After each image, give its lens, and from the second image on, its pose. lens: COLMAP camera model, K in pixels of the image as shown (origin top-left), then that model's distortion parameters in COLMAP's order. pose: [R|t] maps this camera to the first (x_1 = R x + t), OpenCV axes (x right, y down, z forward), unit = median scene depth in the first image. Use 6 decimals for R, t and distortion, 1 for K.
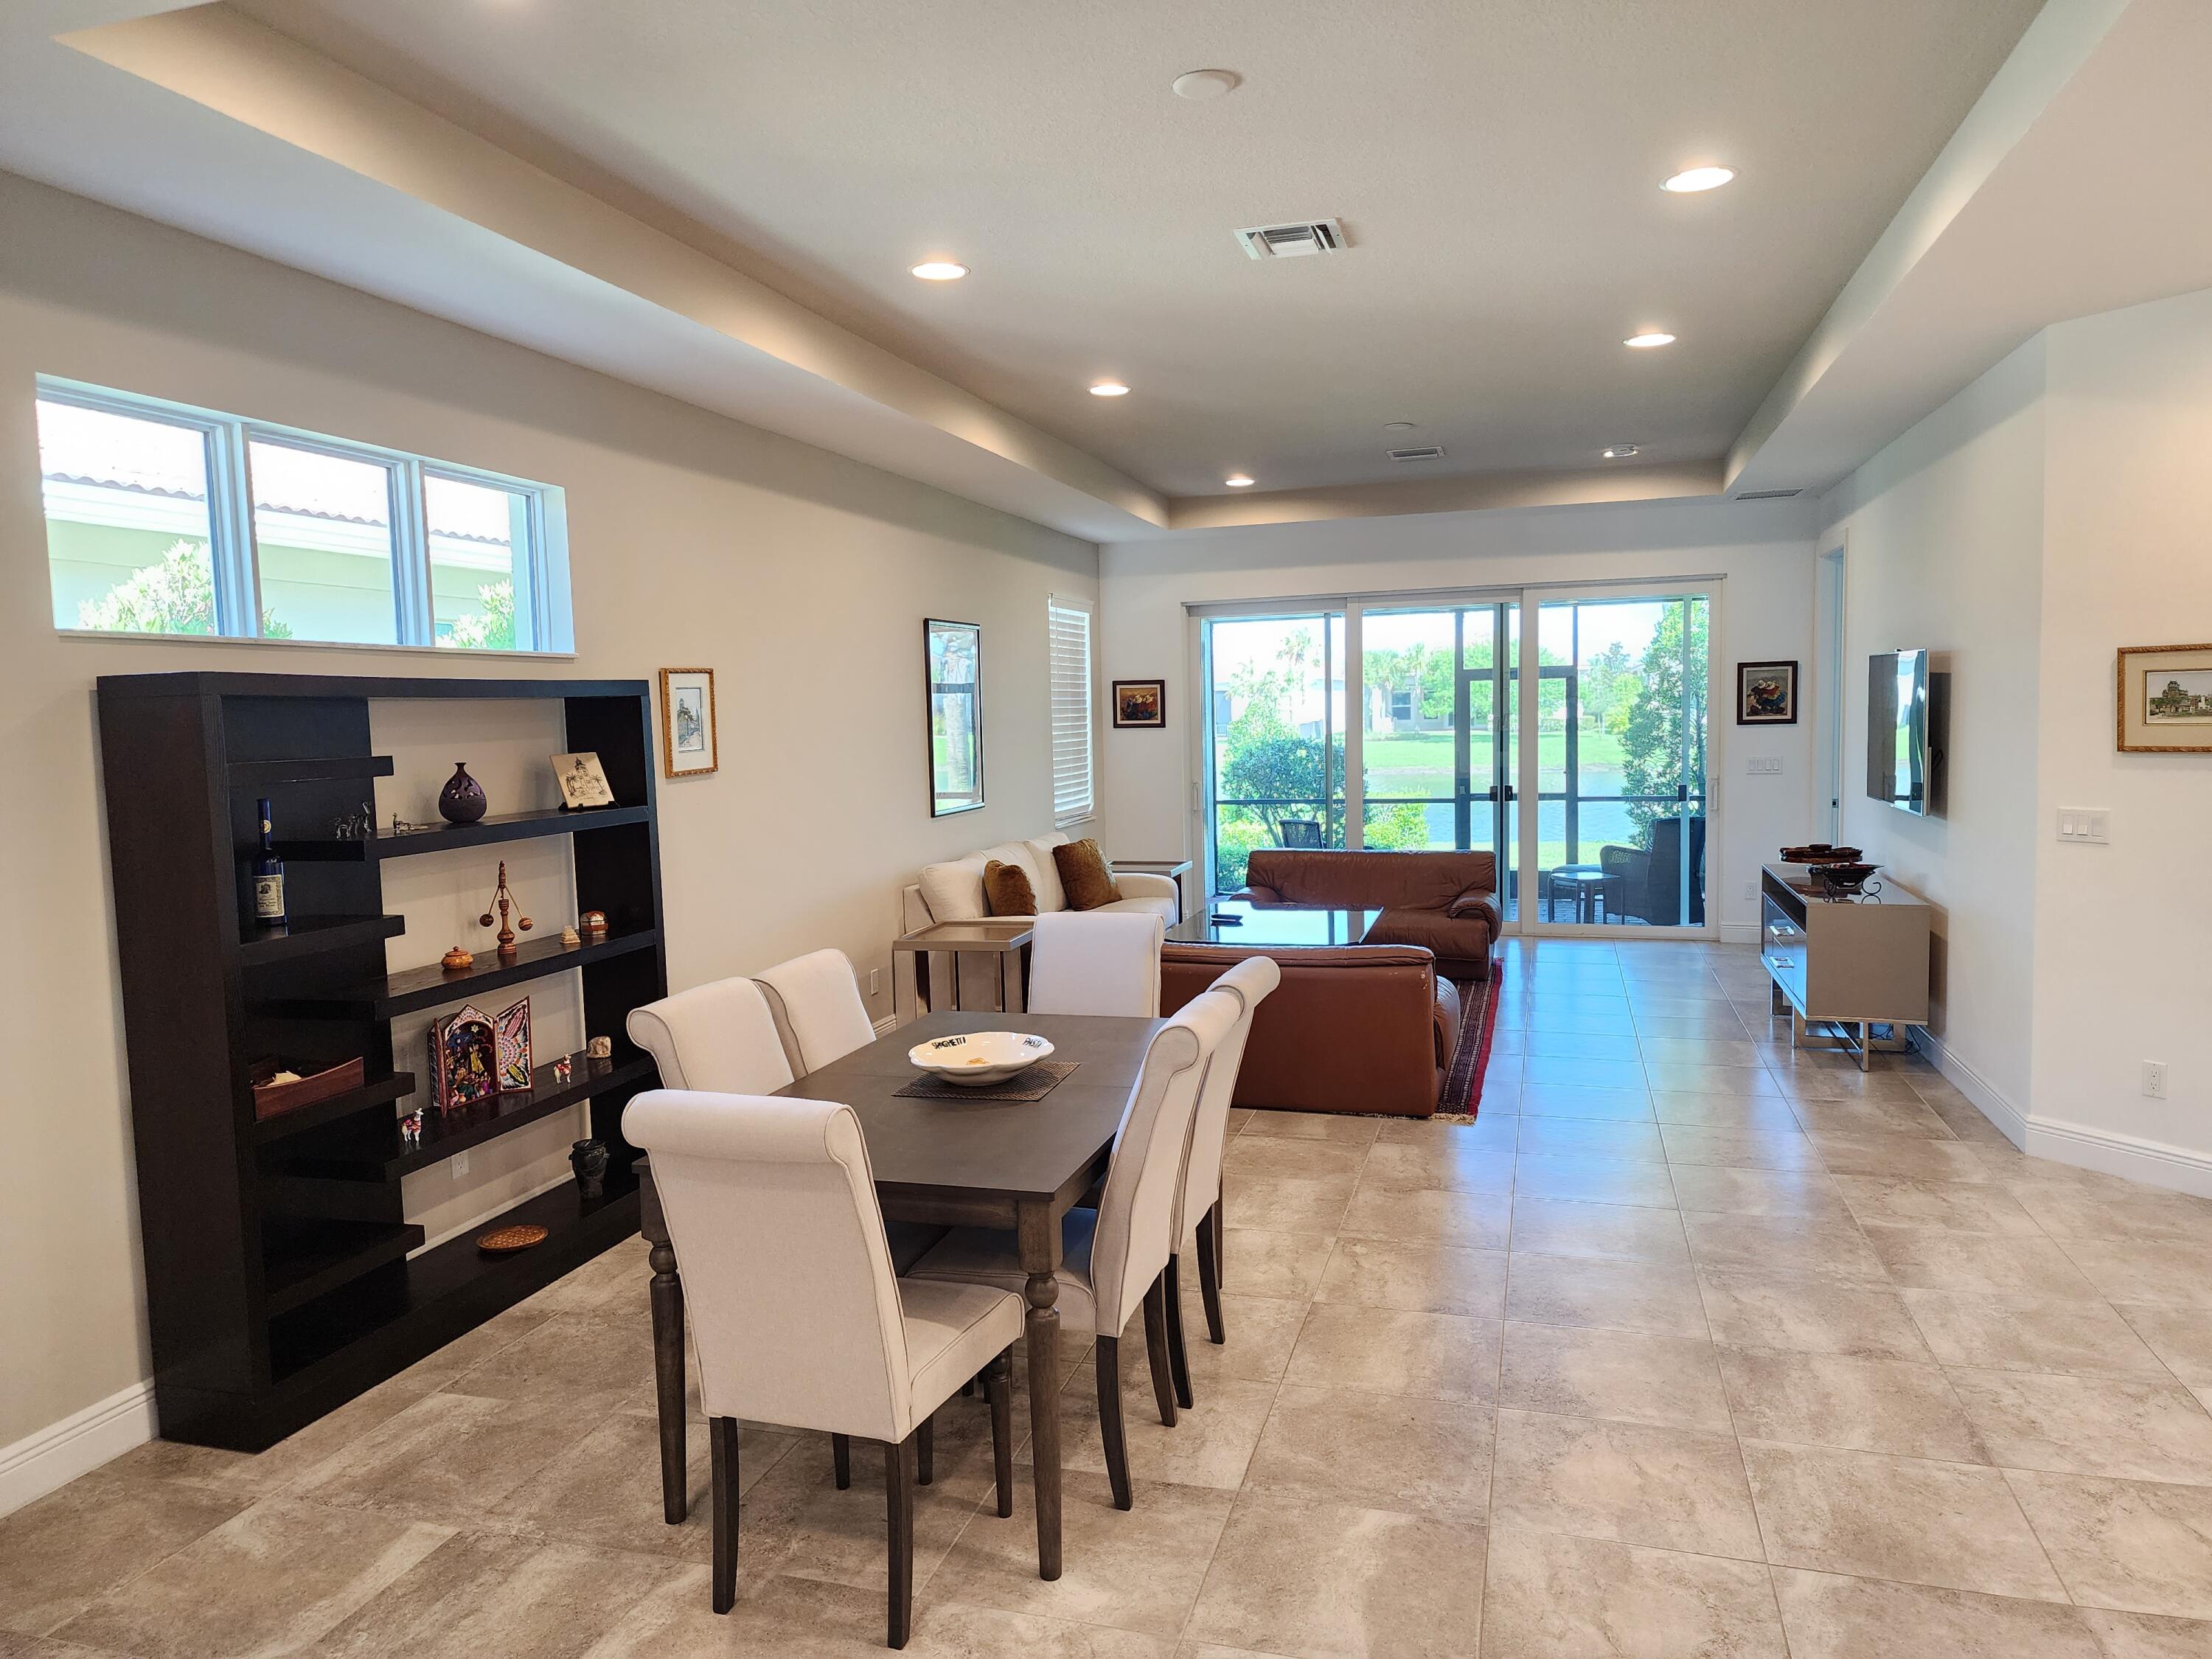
lens RADIAL K [[1485.4, 0, 1107.5], [0, 1485.4, 832.6], [0, 0, 1]] dist [0.002590, -0.000377]
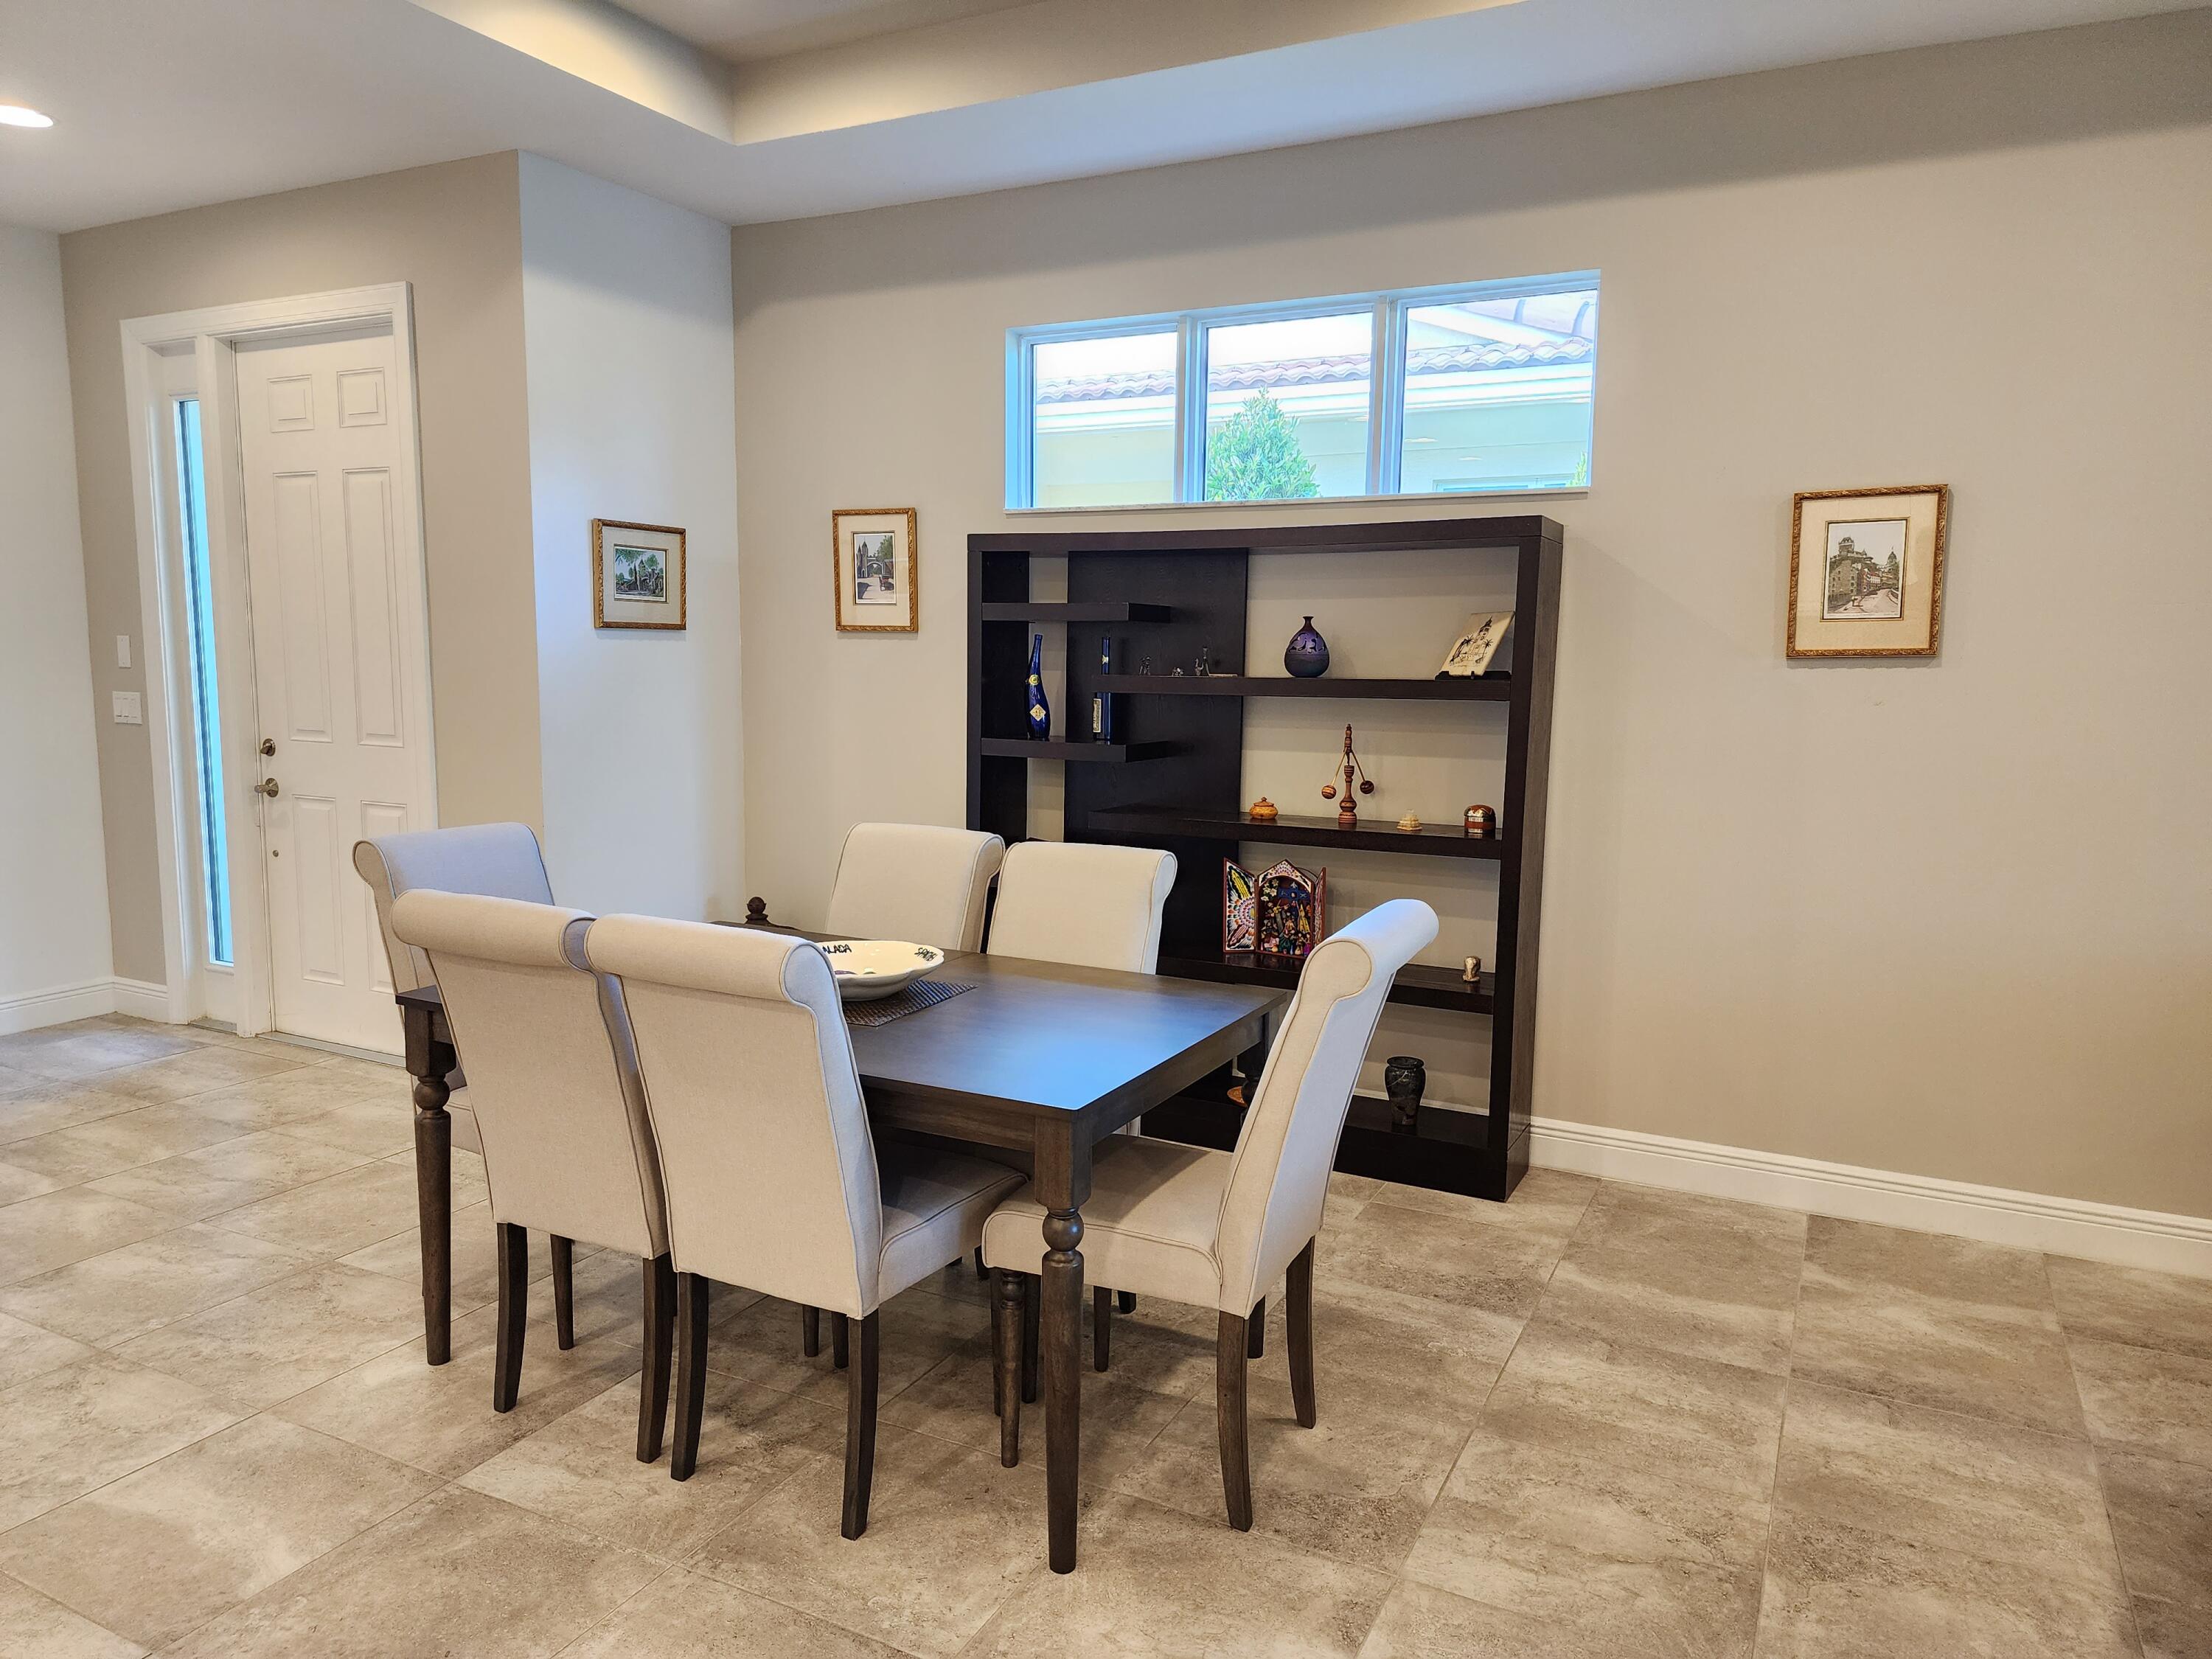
lens RADIAL K [[1485.4, 0, 1108.0], [0, 1485.4, 825.5], [0, 0, 1]] dist [0.002590, -0.000377]
pose [[-0.184441, 0.143698, -0.972282, 0.556865], [-0.082147, 0.983539, 0.160945, -0.057762], [0.979405, 0.109555, -0.169600, 1.049046]]
